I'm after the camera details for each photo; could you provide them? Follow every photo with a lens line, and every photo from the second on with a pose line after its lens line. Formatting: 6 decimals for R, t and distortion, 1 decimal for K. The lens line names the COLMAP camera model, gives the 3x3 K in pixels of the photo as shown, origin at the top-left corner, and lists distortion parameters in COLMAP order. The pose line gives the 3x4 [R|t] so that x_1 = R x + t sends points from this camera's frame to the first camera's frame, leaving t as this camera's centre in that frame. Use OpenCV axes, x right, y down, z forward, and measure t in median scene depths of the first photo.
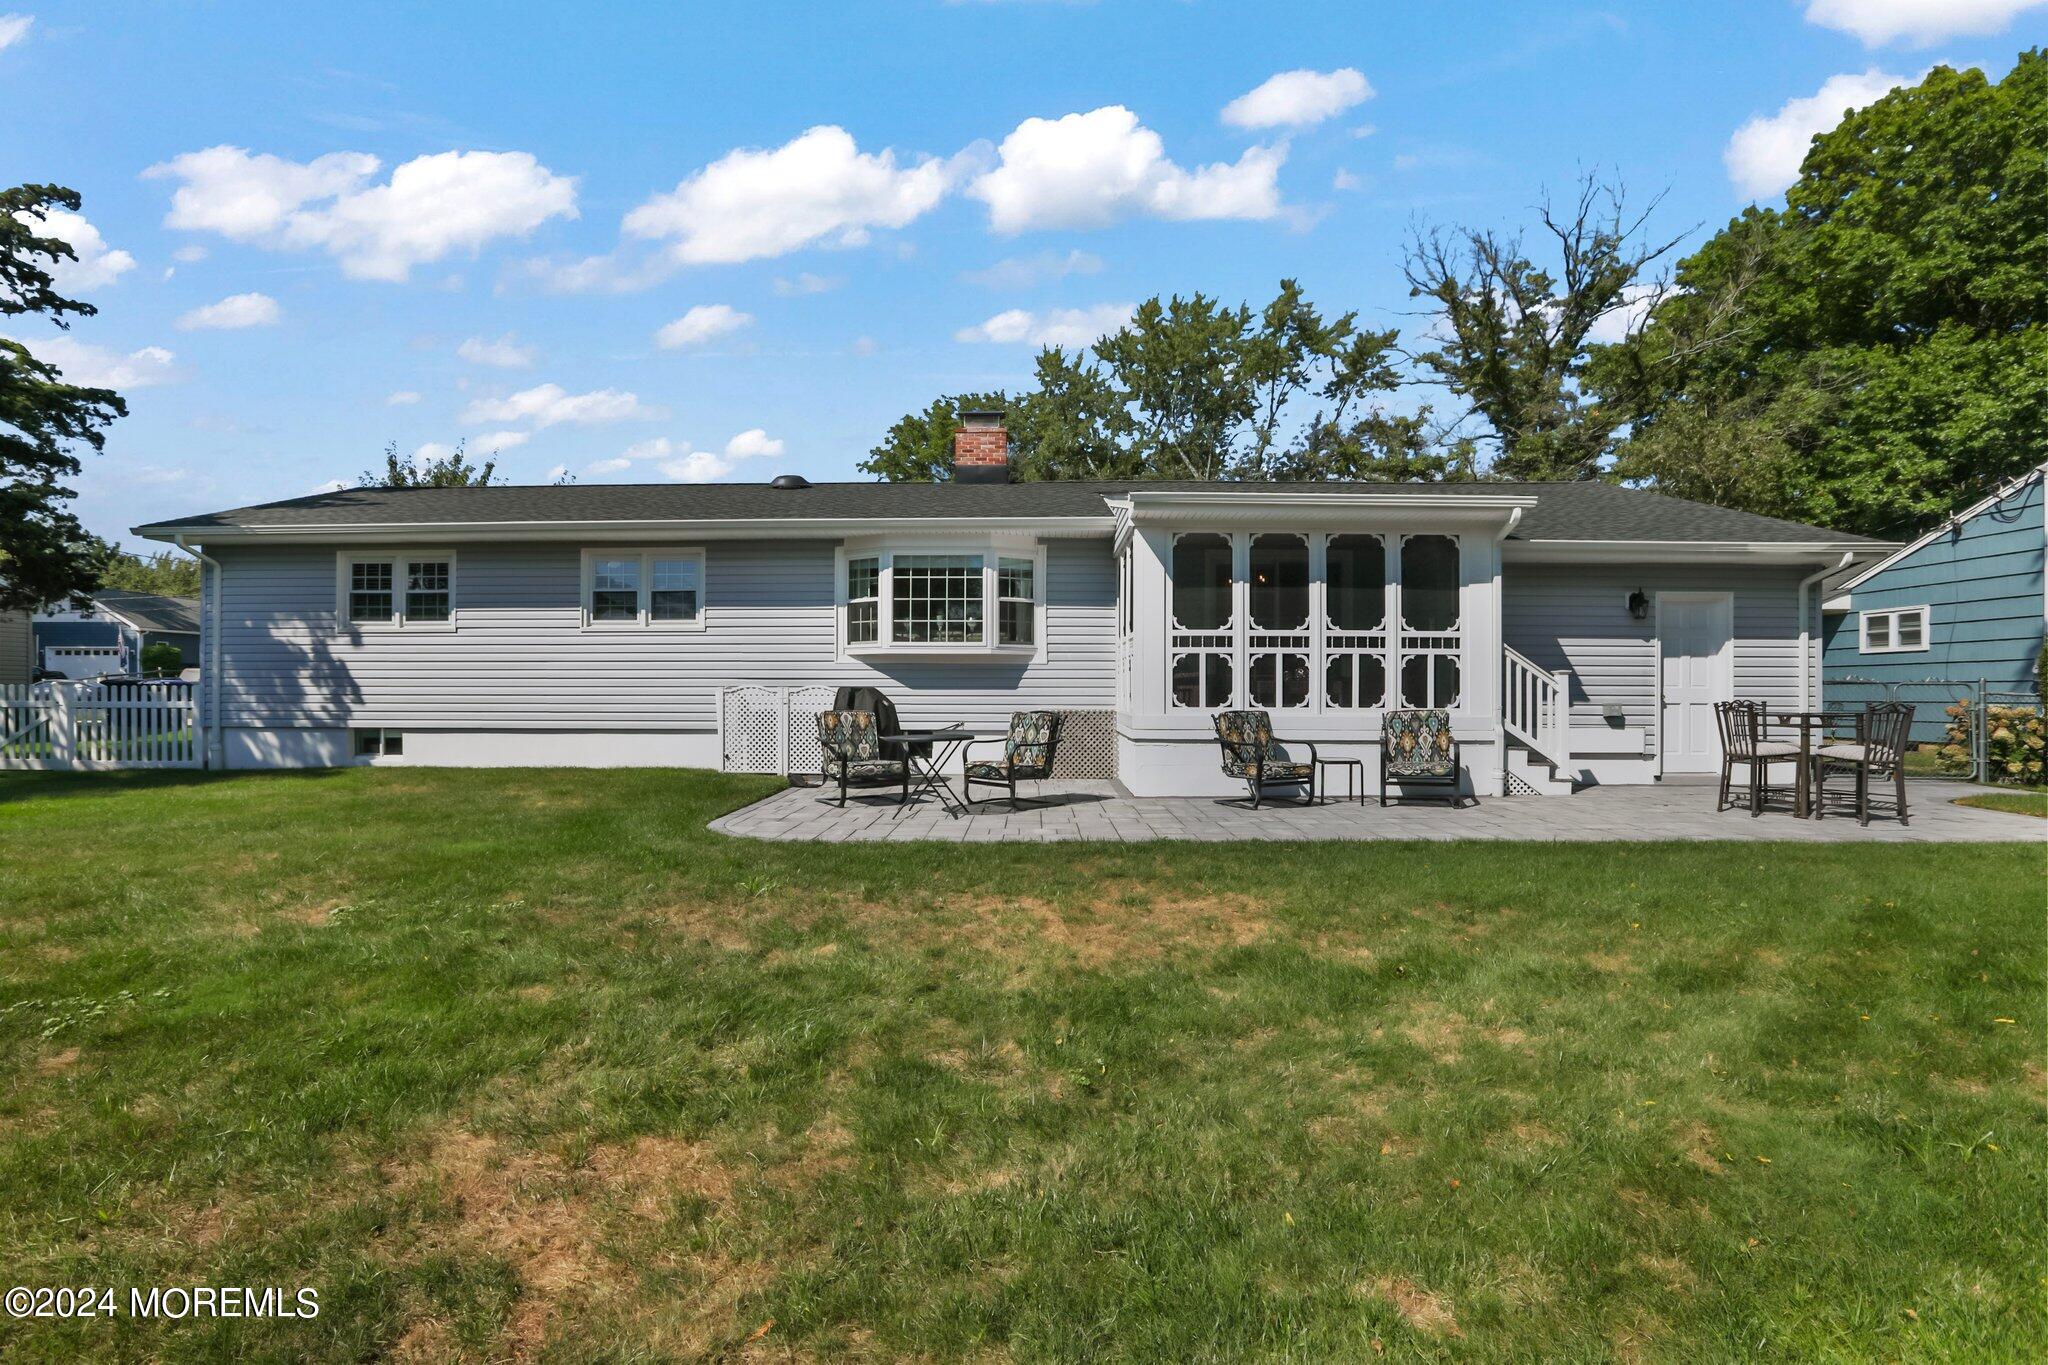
lens RADIAL K [[919.6, 0, 1007.2], [0, 919.6, 710.9], [0, 0, 1]] dist [-0.025742, 0.001023]
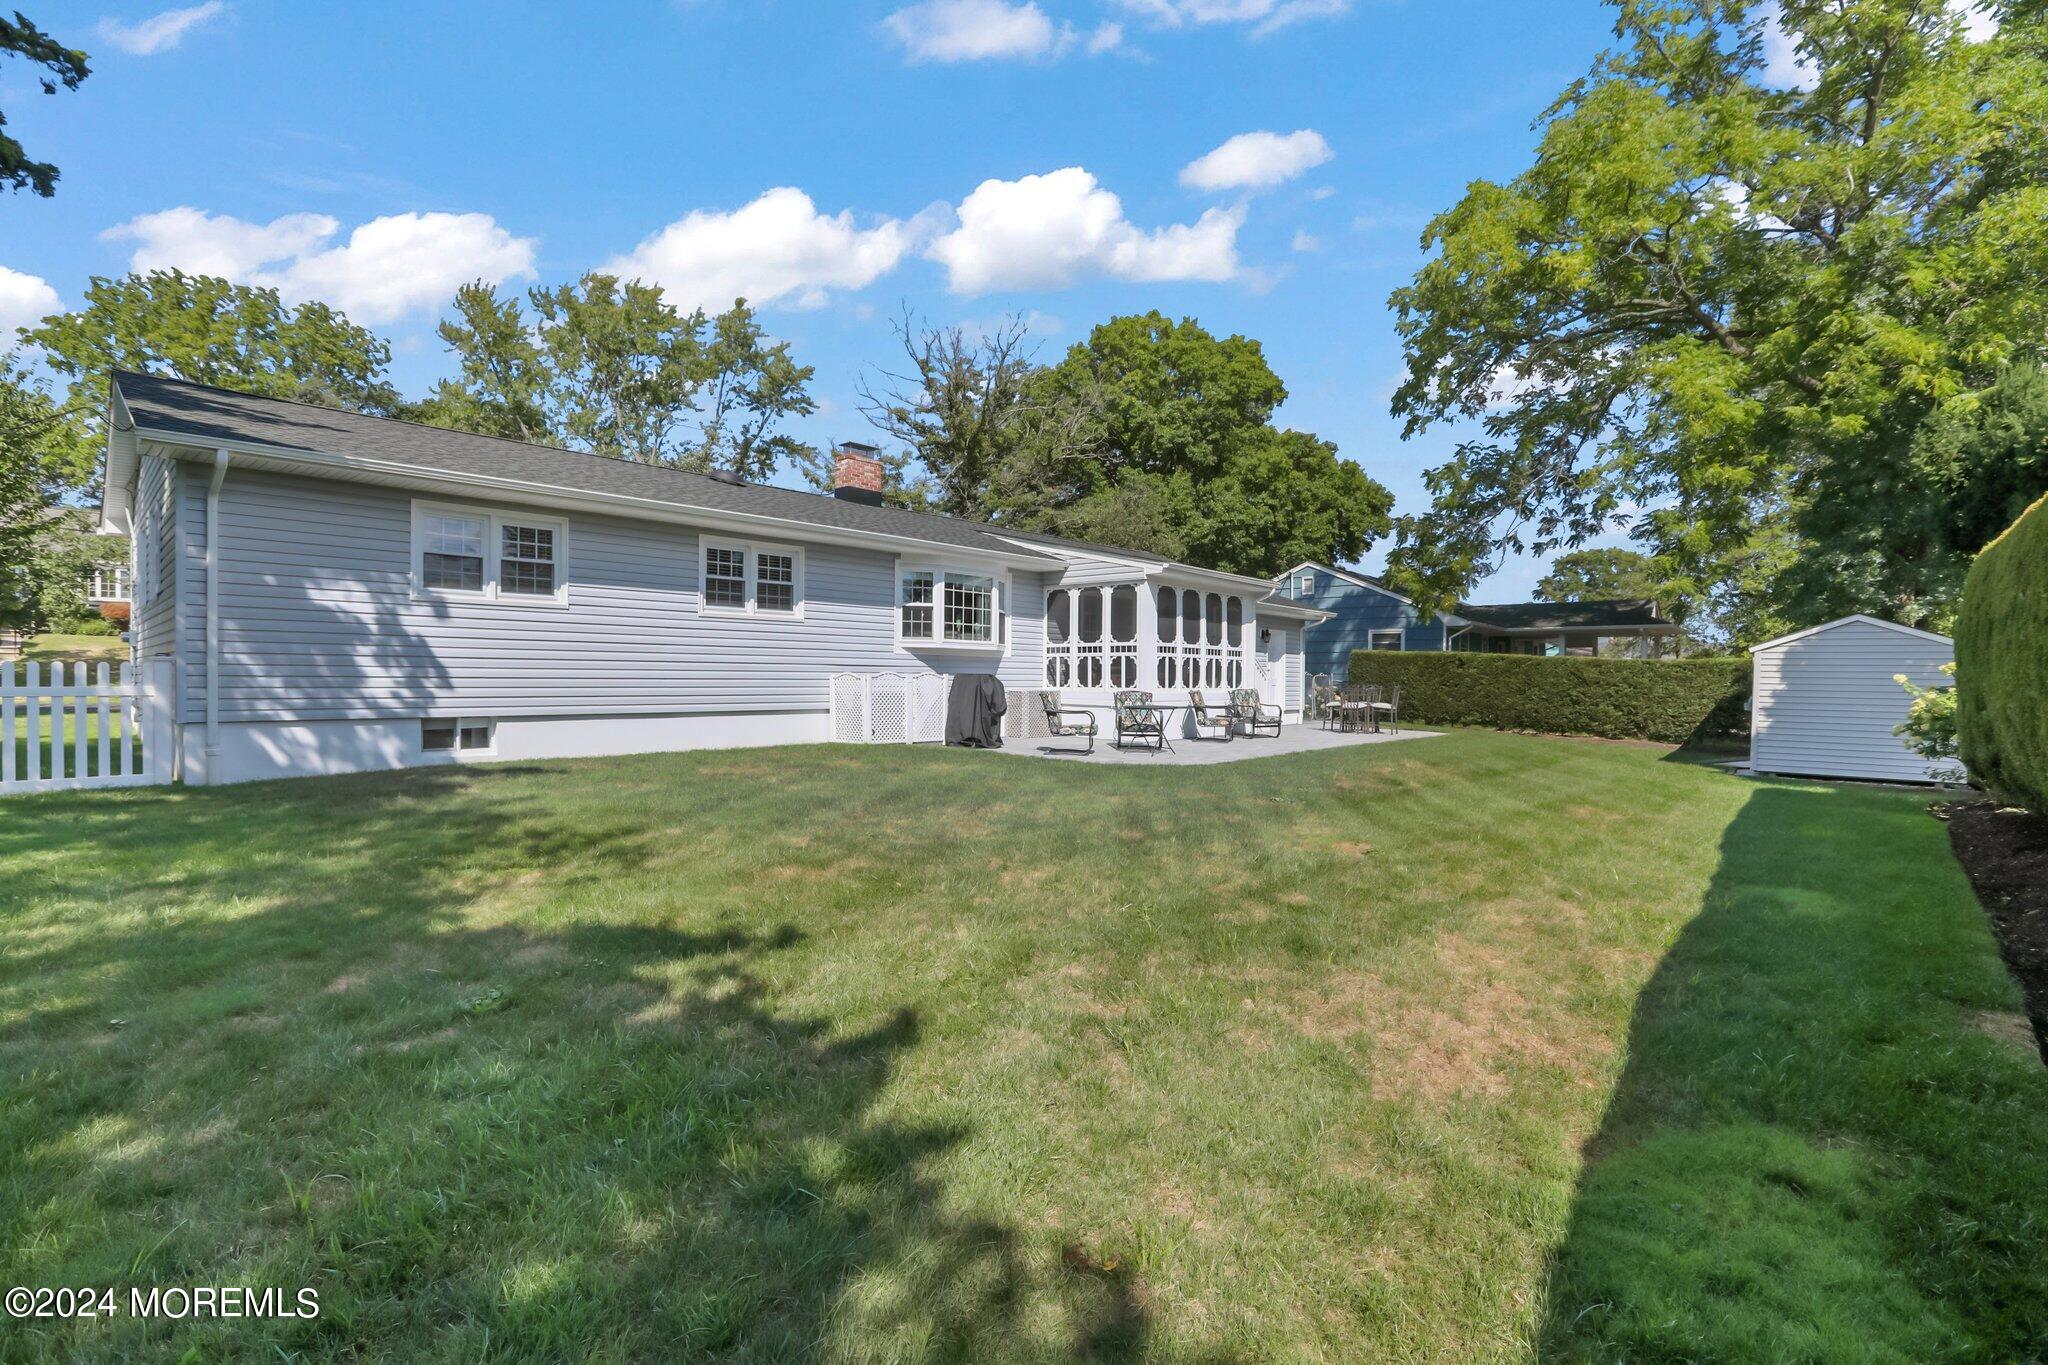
lens RADIAL K [[919.6, 0, 1028.3], [0, 919.6, 699.1], [0, 0, 1]] dist [-0.025742, 0.001023]
pose [[0.658167, -0.013316, 0.752754, -0.993702], [0.006833, 0.999908, 0.011714, -0.004372], [-0.752841, -0.002566, 0.658197, 0.056445]]
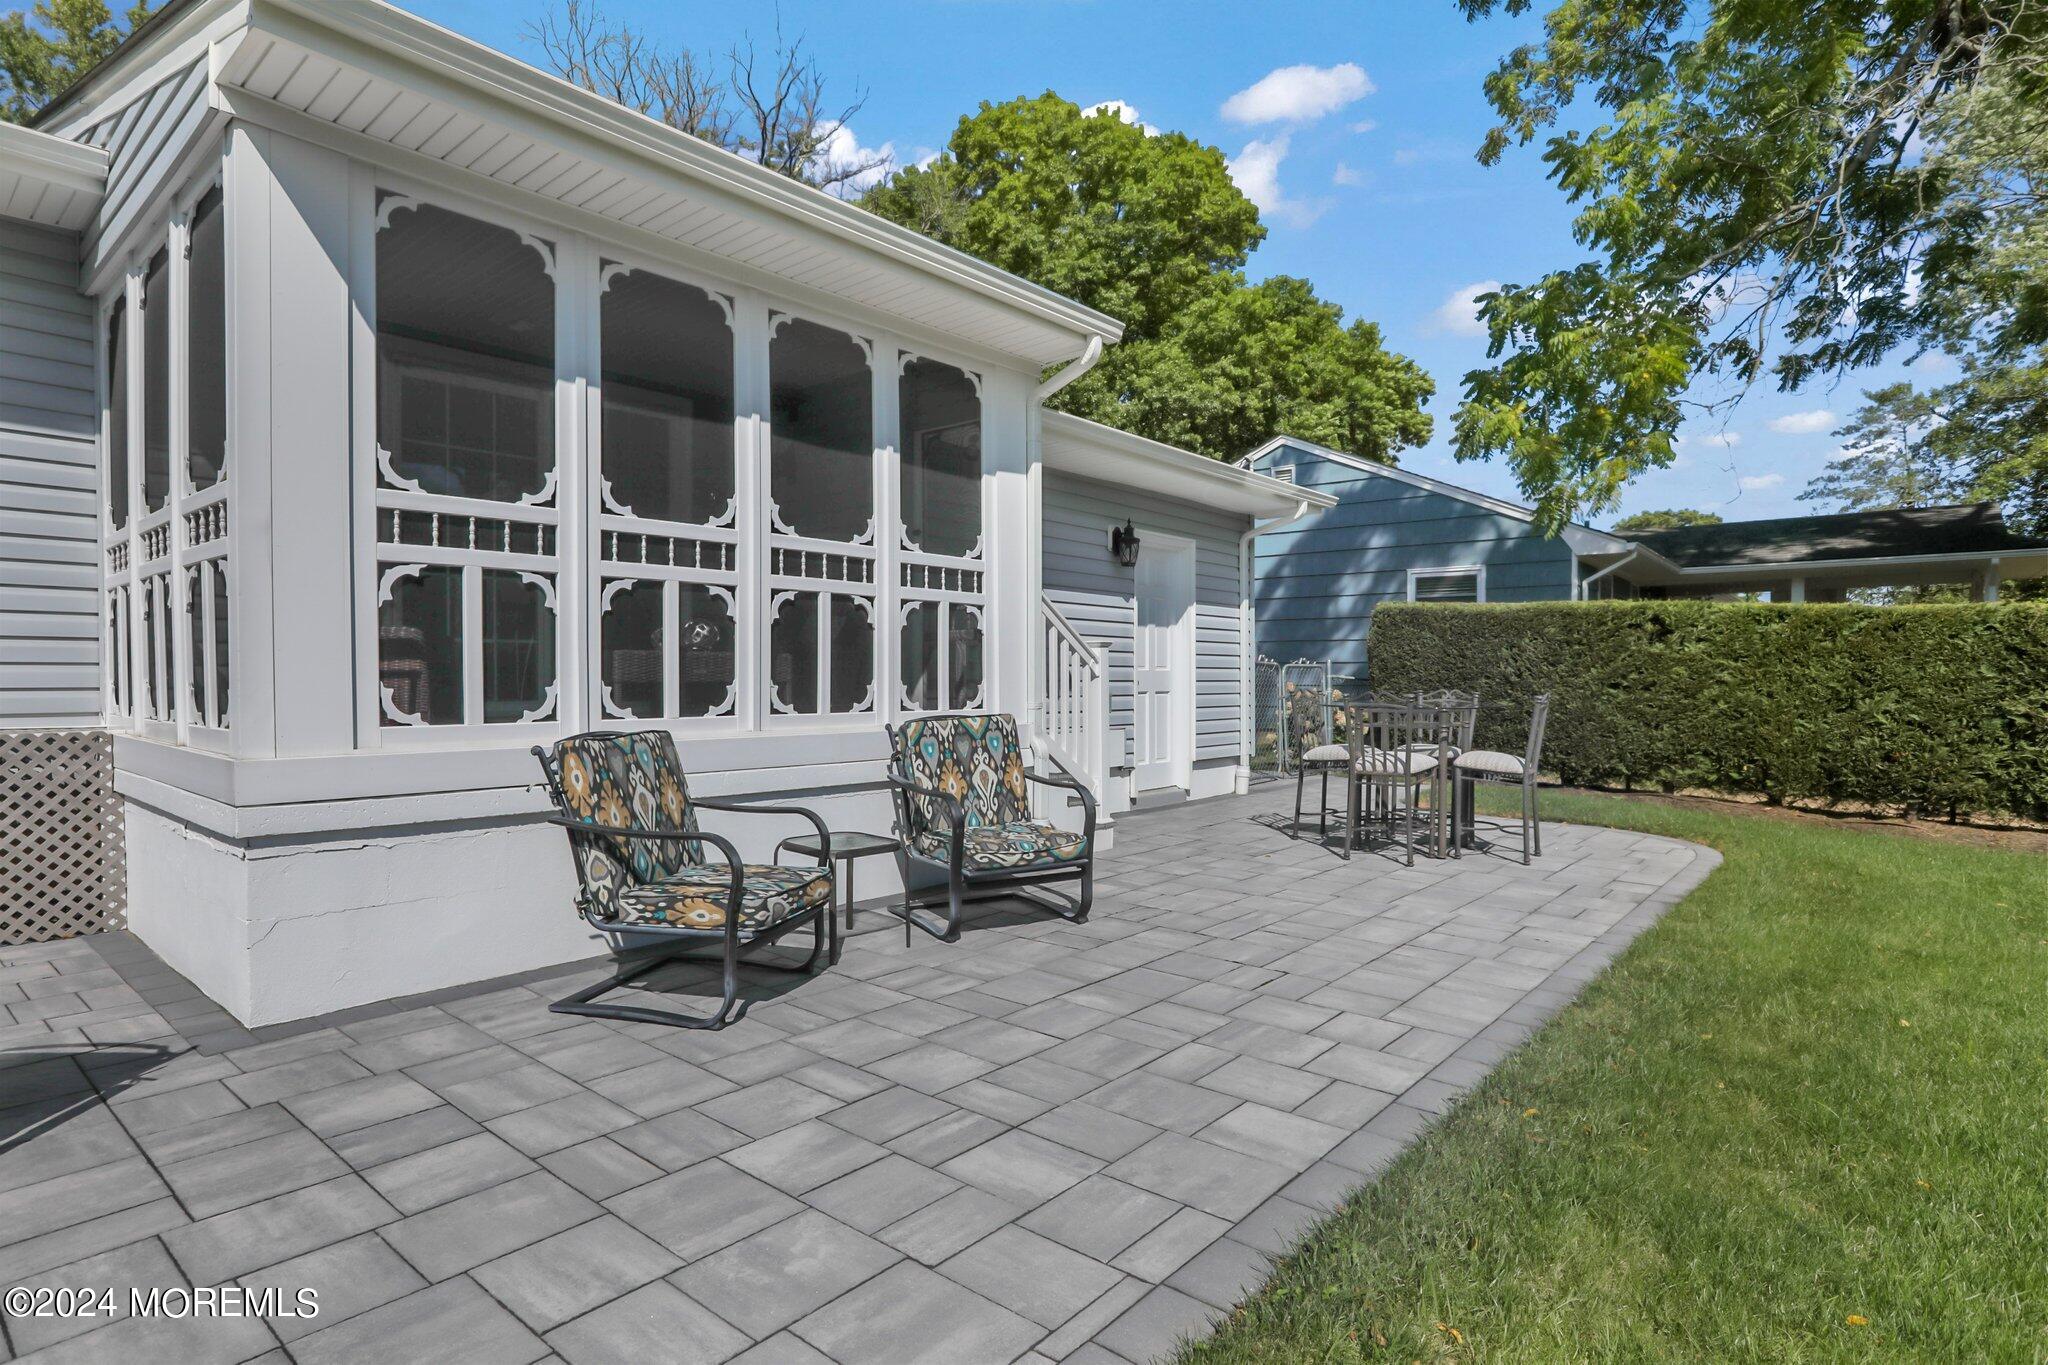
lens RADIAL K [[1094.6, 0, 1038.6], [0, 1094.6, 683.7], [0, 0, 1]] dist [-0.032190, -0.000630]
pose [[0.625217, -0.007744, 0.780412, 0.023117], [0.016792, 0.999853, -0.003531, -0.011153], [-0.780270, 0.015312, 0.625255, 0.467057]]
